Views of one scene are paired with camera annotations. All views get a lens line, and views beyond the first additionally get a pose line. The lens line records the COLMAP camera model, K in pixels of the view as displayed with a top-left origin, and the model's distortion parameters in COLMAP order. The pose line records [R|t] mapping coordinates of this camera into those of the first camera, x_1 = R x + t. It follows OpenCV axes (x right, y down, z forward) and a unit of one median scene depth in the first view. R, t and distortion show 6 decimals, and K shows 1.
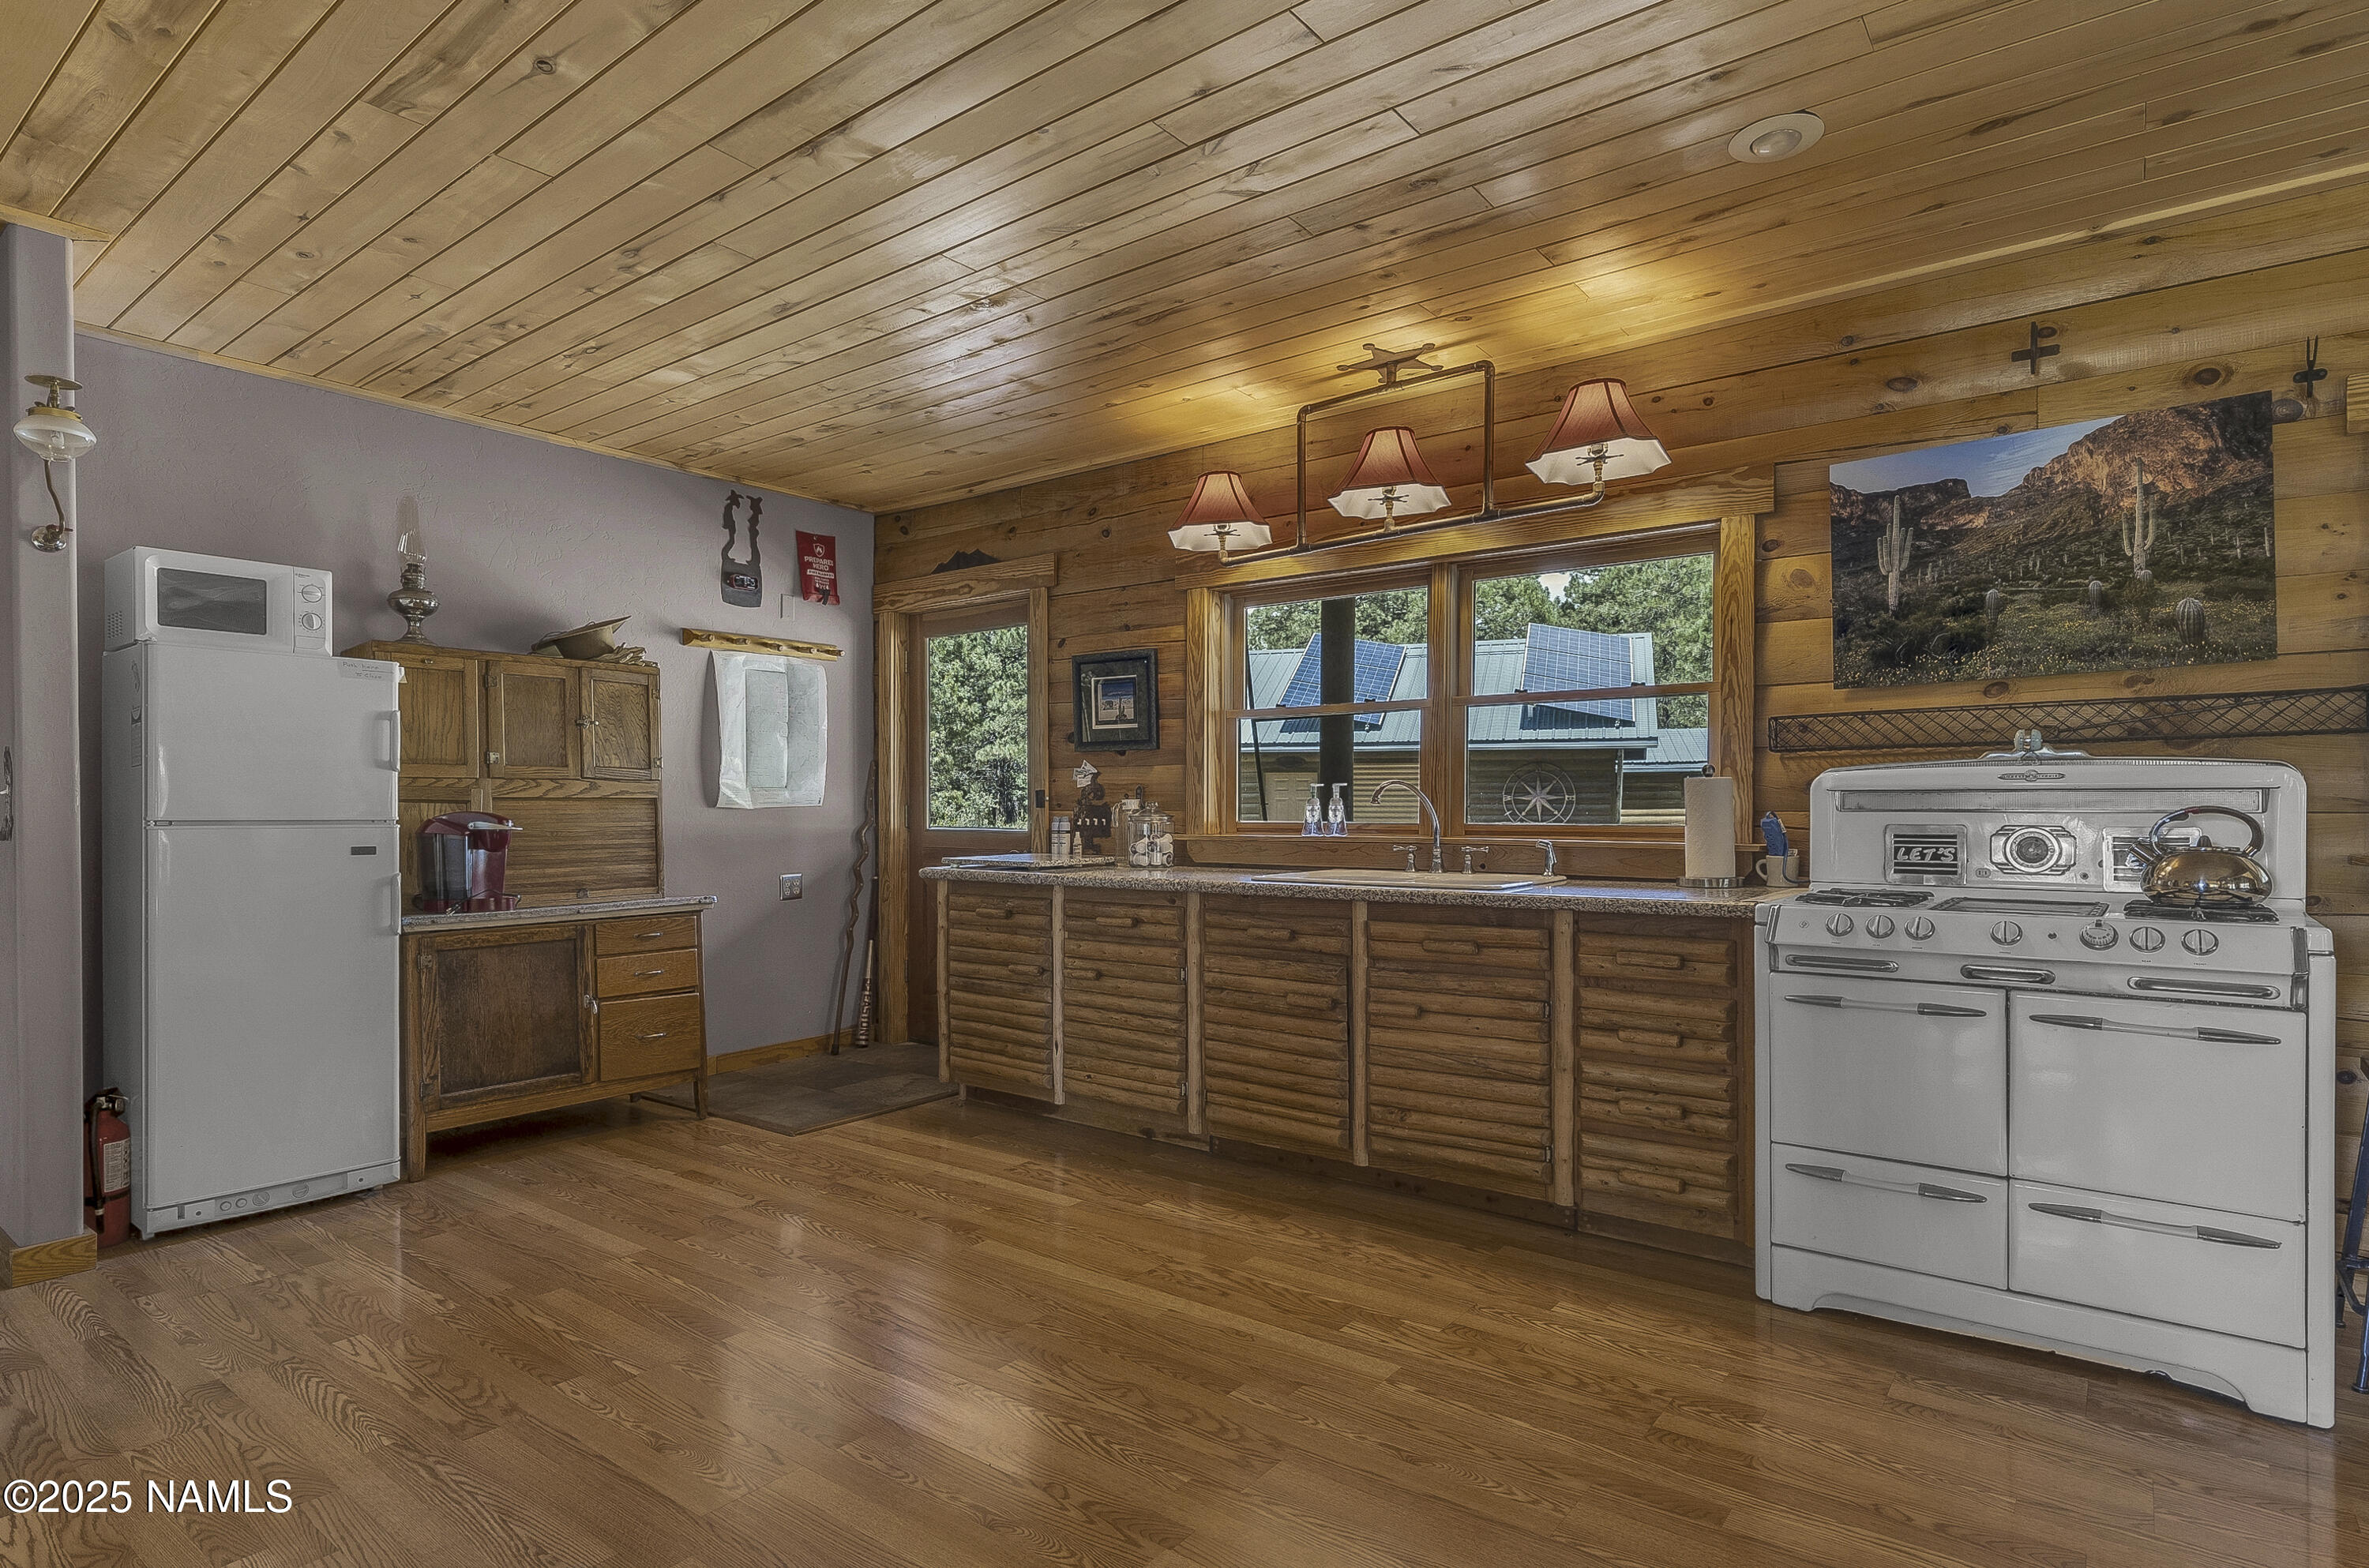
lens RADIAL K [[1227.4, 0, 1185.3], [0, 1227.4, 815.9], [0, 0, 1]] dist [0.003881, -0.000191]
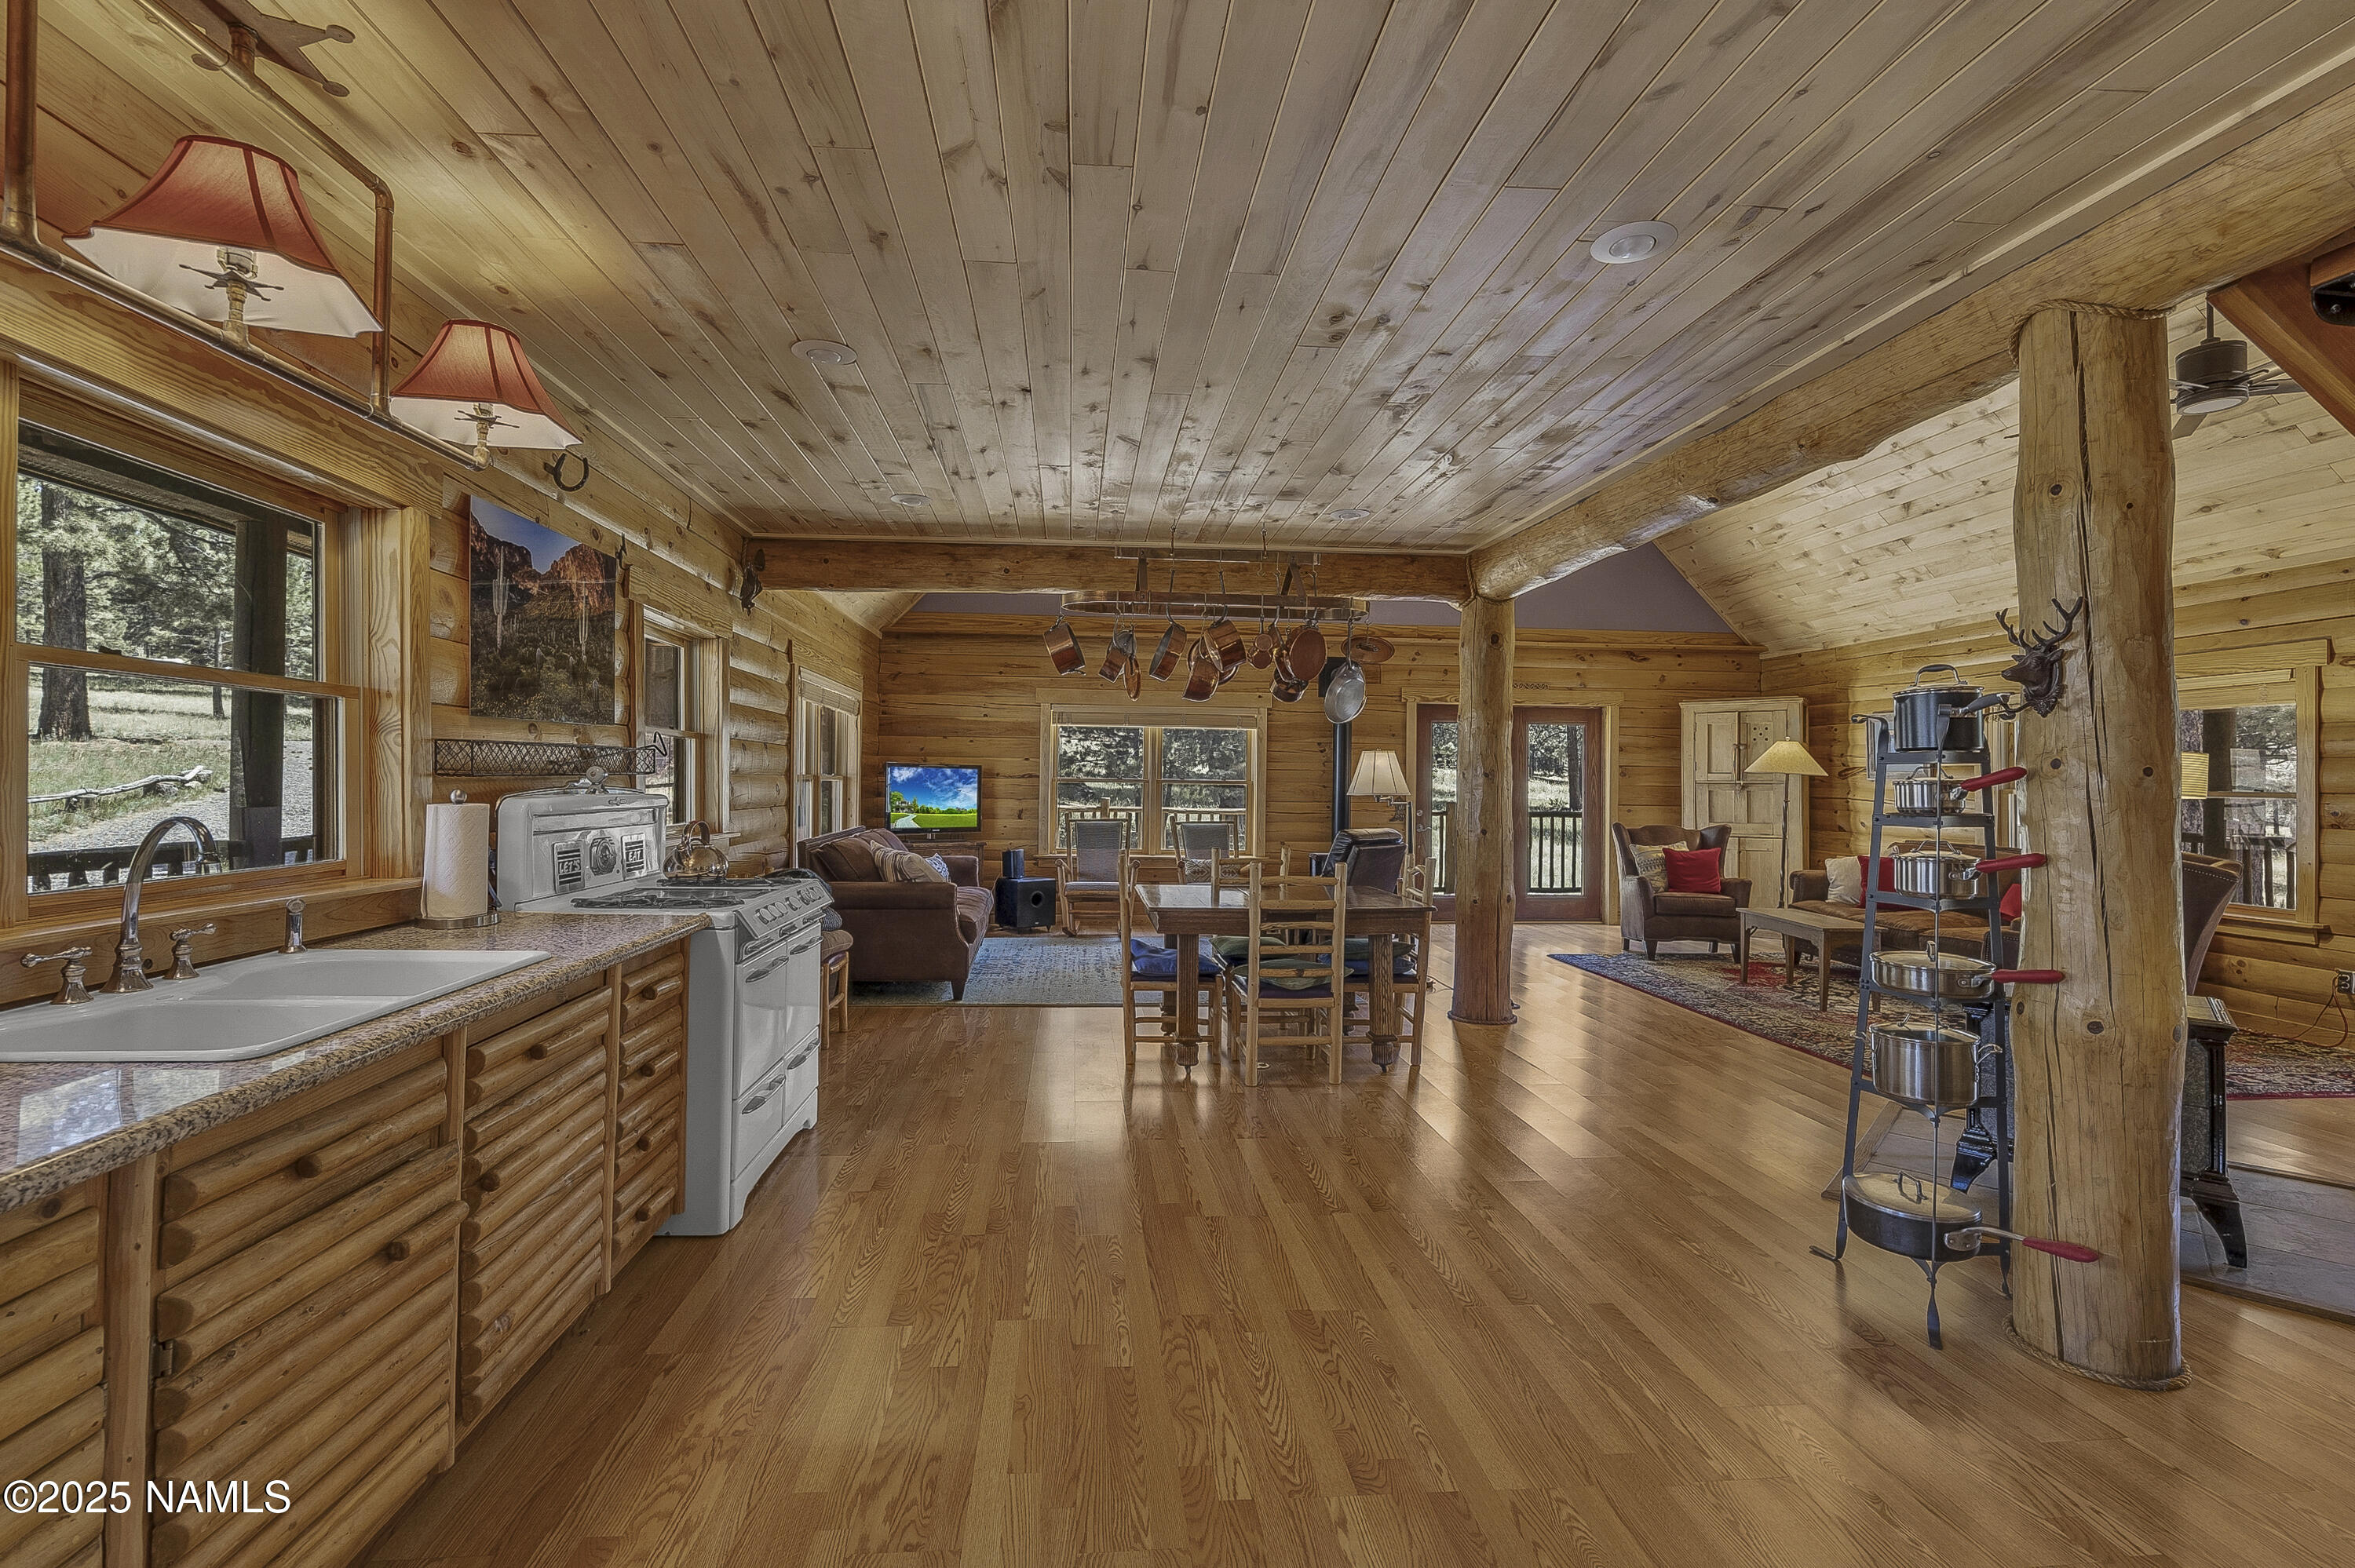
lens RADIAL K [[1018.6, 0, 1169.2], [0, 1018.6, 752.0], [0, 0, 1]] dist [0.002472, 0.000101]
pose [[-0.677228, 0.012634, 0.735665, -0.390806], [-0.007773, 0.999674, -0.024323, -0.044352], [-0.735732, -0.022190, -0.676909, 0.914198]]
